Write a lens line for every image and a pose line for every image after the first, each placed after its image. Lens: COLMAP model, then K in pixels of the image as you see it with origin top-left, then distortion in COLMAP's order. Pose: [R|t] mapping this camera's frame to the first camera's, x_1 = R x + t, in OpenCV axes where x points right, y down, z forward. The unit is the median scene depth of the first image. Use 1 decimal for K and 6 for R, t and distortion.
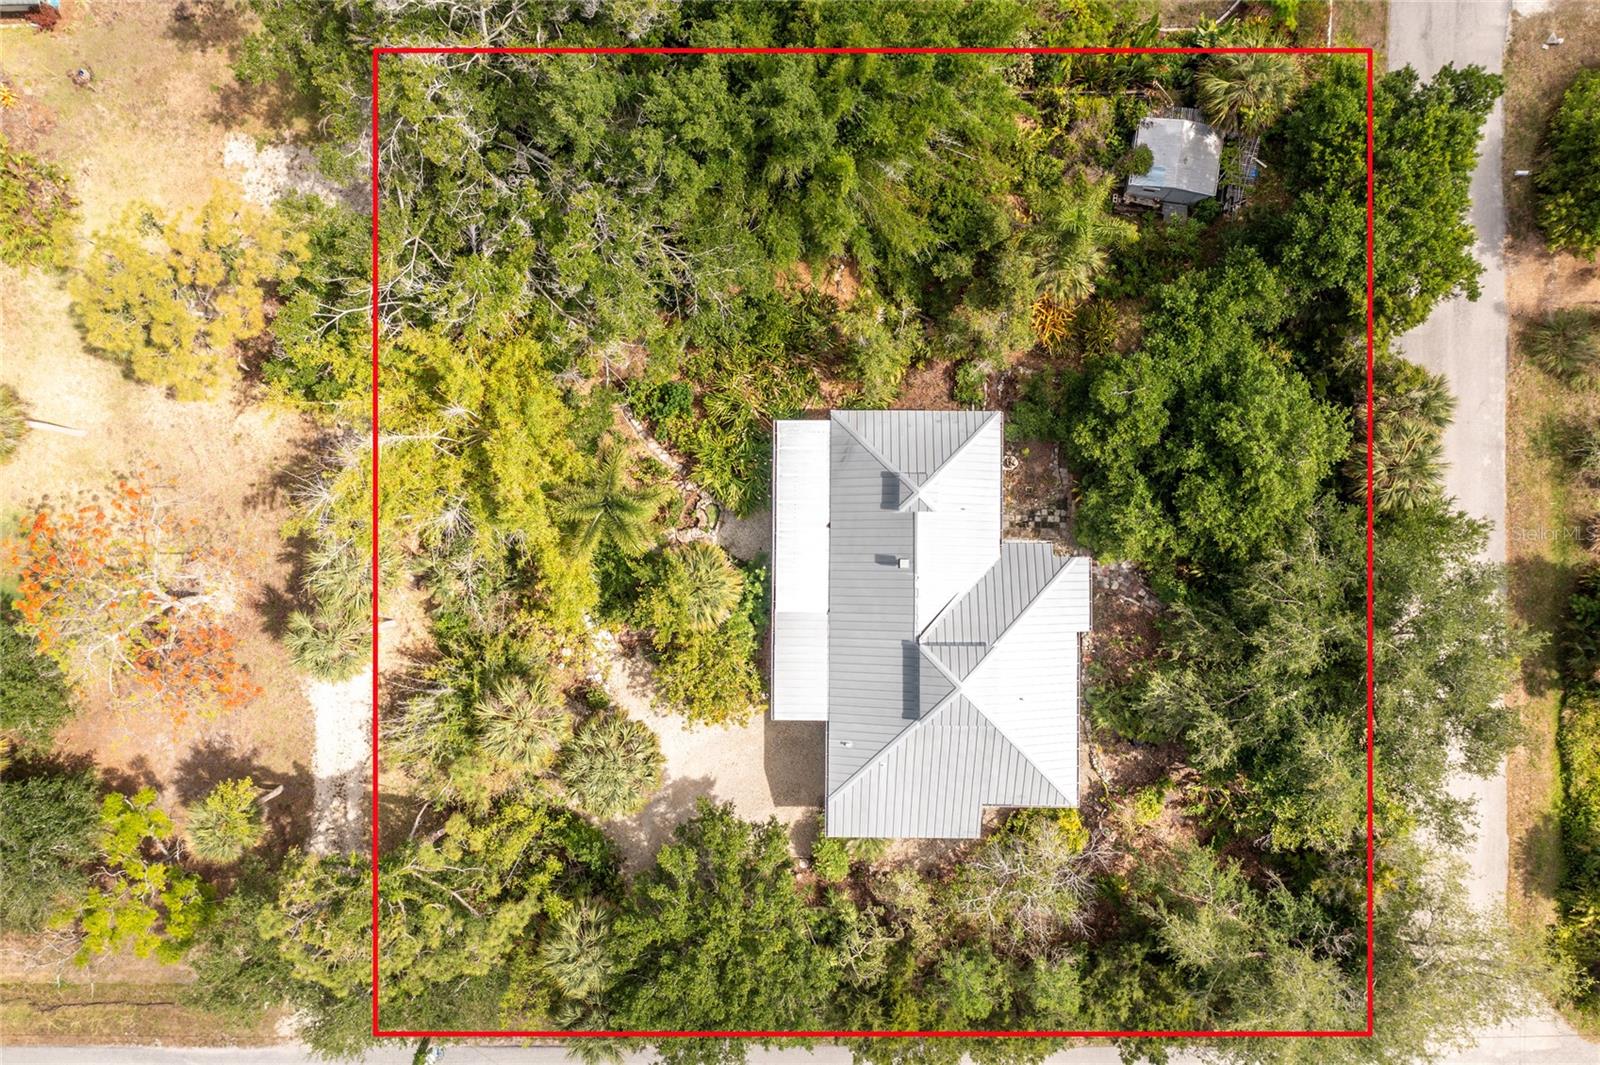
lens RADIAL K [[1353.8, 0, 800.0], [0, 1353.8, 532.5], [0, 0, 1]] dist [-0.003864, 0.003274]
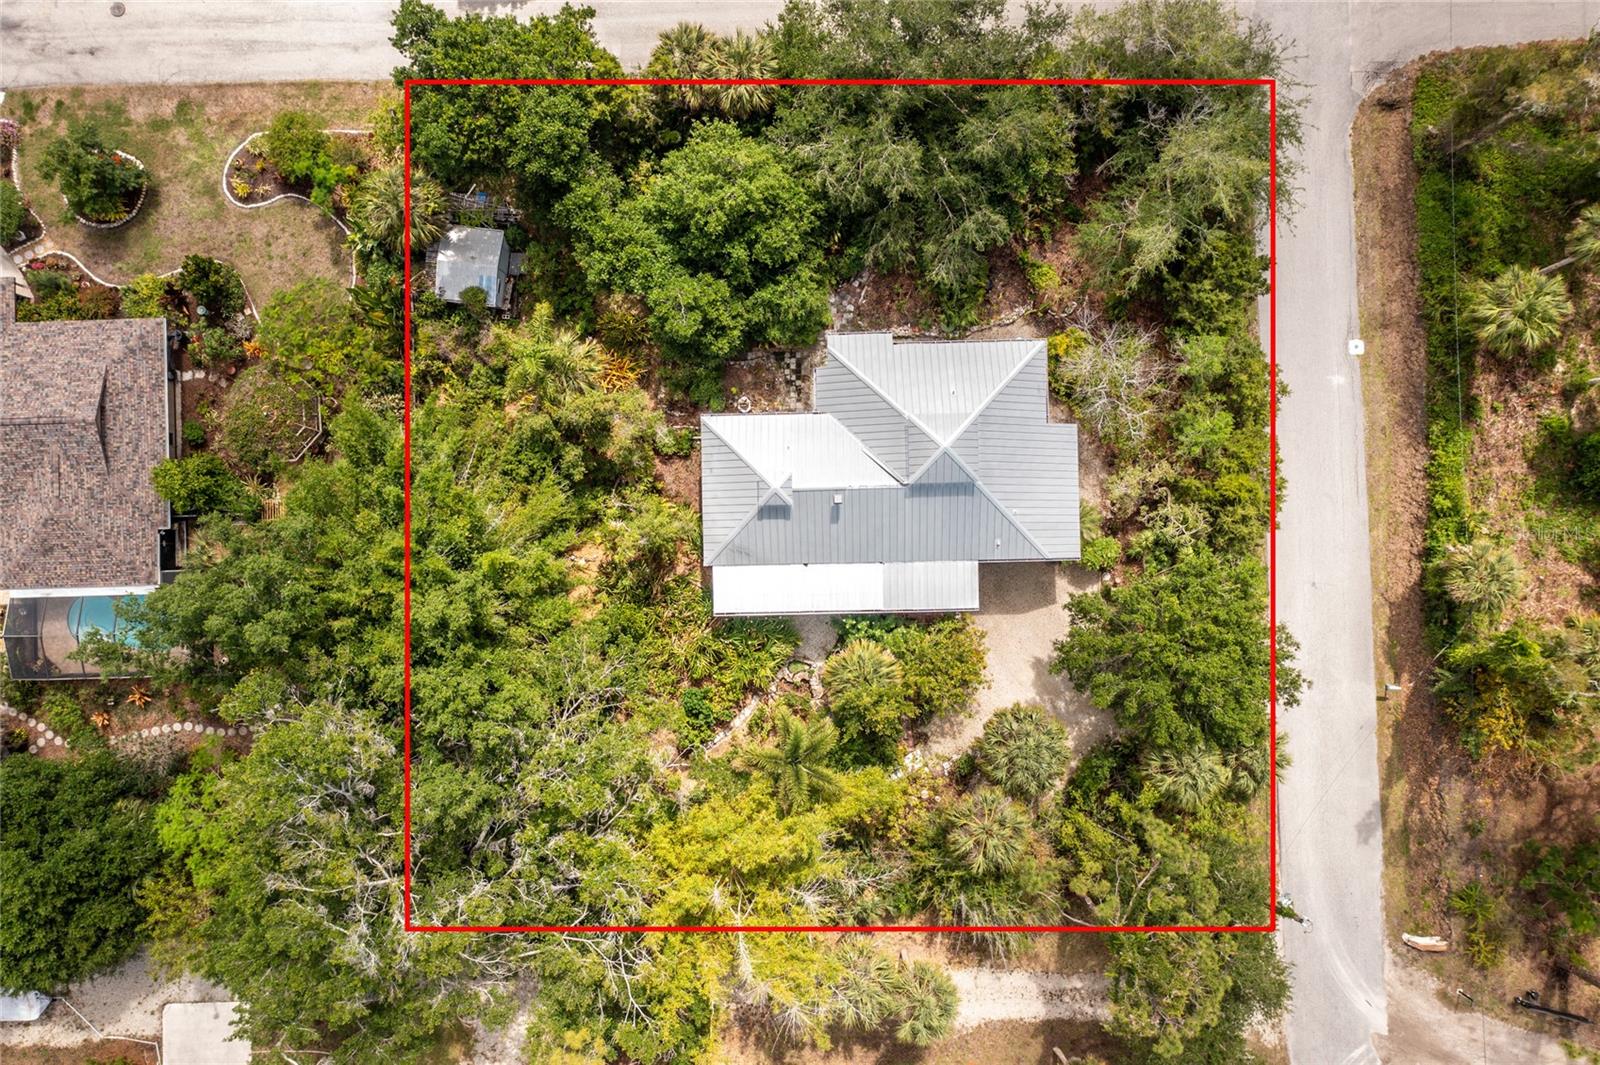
lens RADIAL K [[1353.8, 0, 800.0], [0, 1353.8, 532.5], [0, 0, 1]] dist [-0.003864, 0.003274]
pose [[-0.029579, -0.999200, 0.026932, 0.018494], [0.999560, -0.029509, 0.003010, -0.013027], [-0.002213, 0.027009, 0.999633, -0.137350]]
